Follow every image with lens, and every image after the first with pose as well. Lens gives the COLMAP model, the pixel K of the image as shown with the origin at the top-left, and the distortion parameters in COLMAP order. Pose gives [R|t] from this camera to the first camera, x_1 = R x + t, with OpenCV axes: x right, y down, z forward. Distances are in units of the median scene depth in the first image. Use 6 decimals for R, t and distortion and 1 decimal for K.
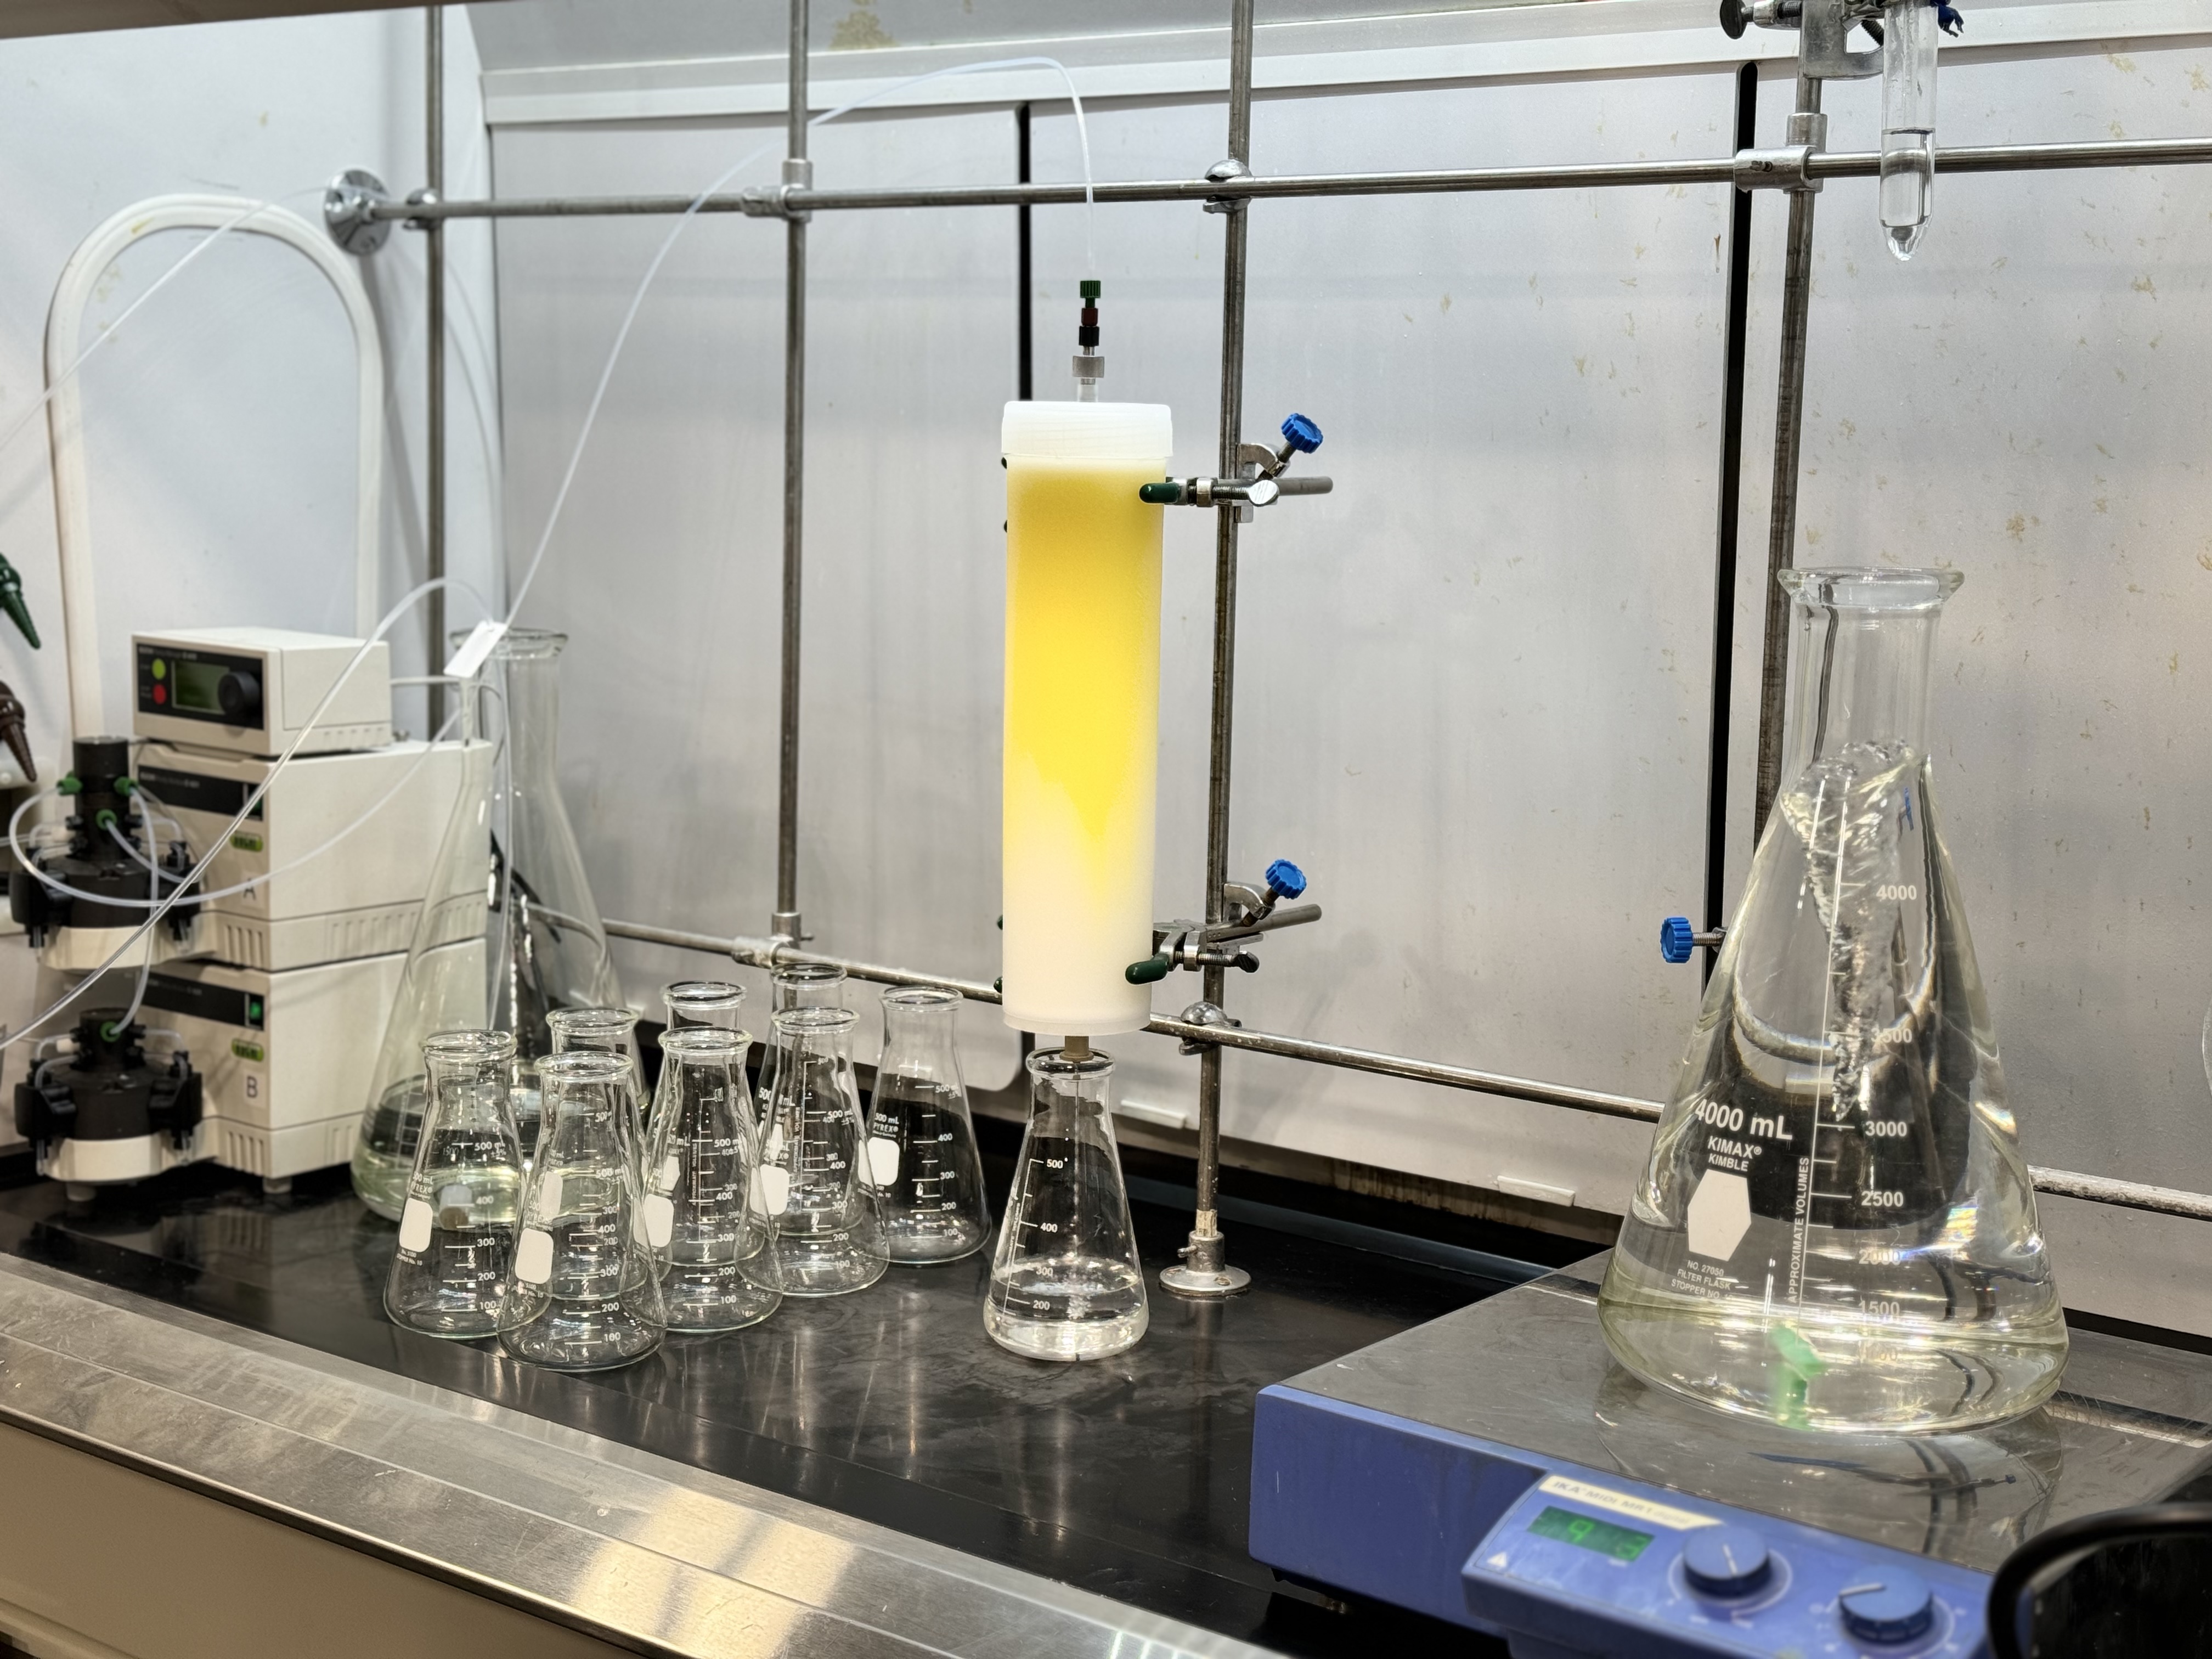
lens RADIAL K [[3113.3, 0, 1106.0], [0, 3113.3, 829.5], [0, 0, 1]] dist [0.034360, 0.064796]
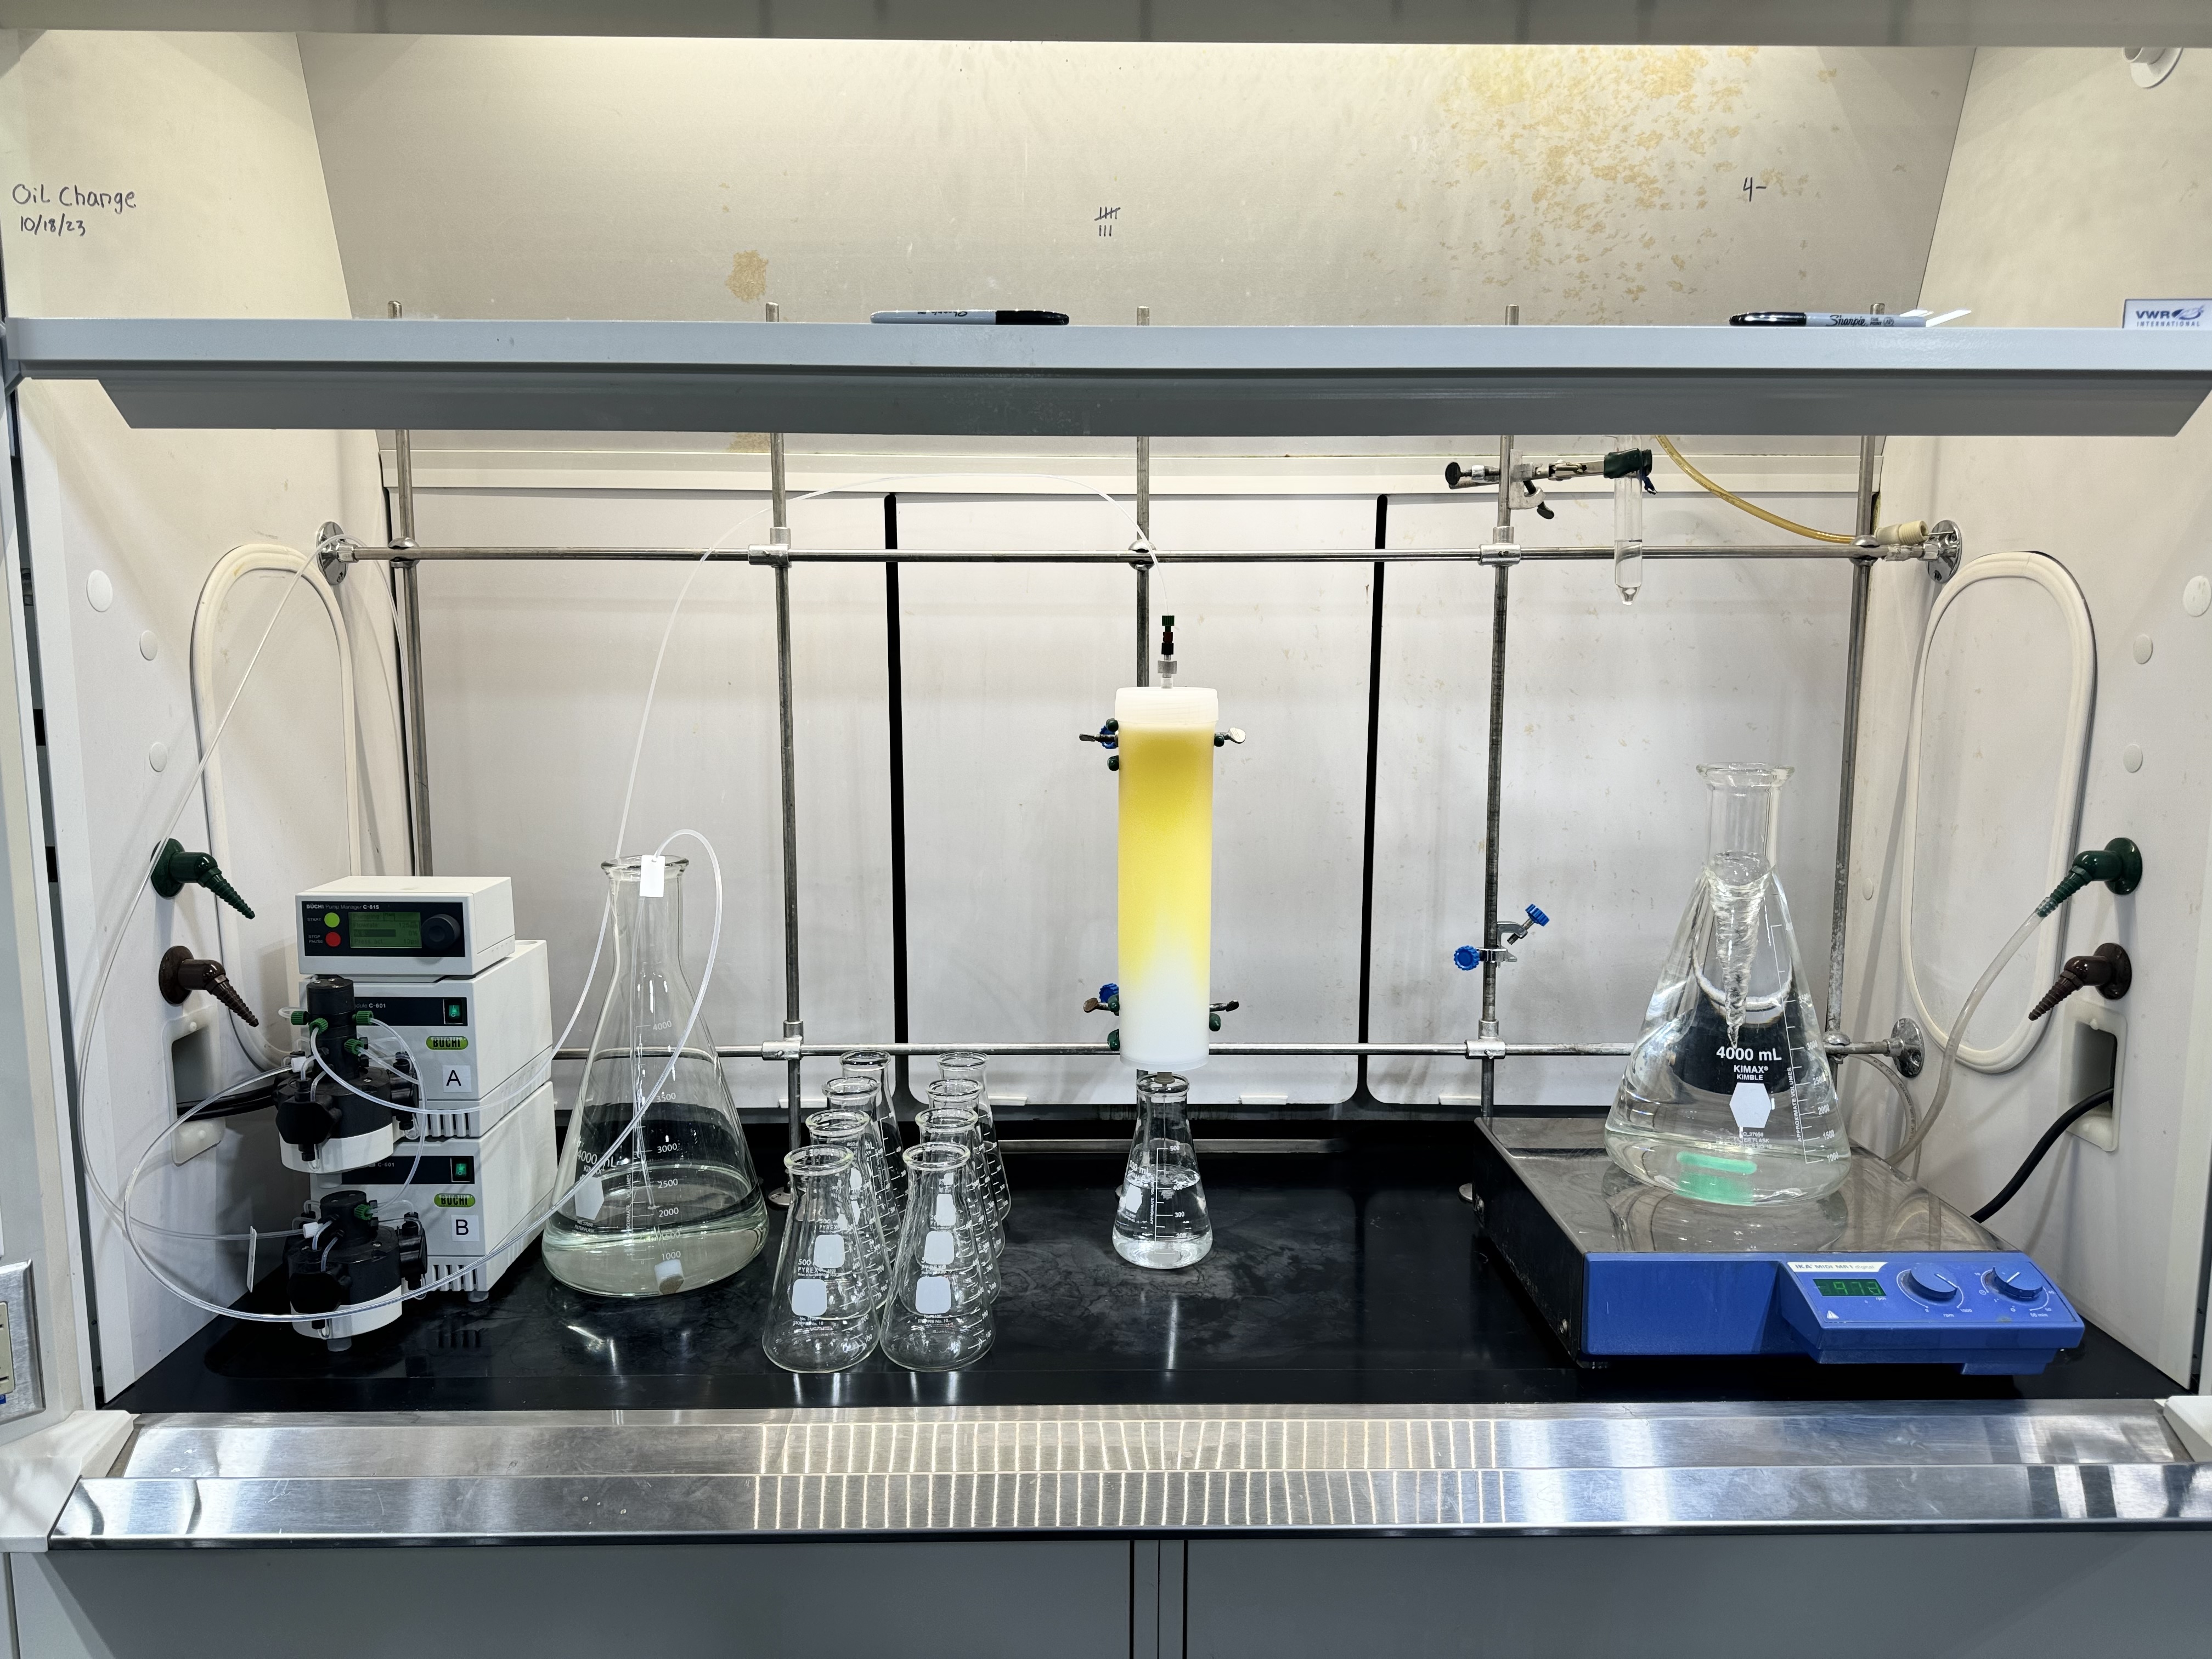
lens RADIAL K [[1544.1, 0, 1106.0], [0, 1544.1, 829.5], [0, 0, 1]] dist [0.029254, -0.001622]
pose [[0.776436, -0.102321, 0.621834, -0.457321], [0.101996, 0.994125, 0.036226, -0.080265], [-0.621887, 0.035297, 0.782311, 0.320530]]
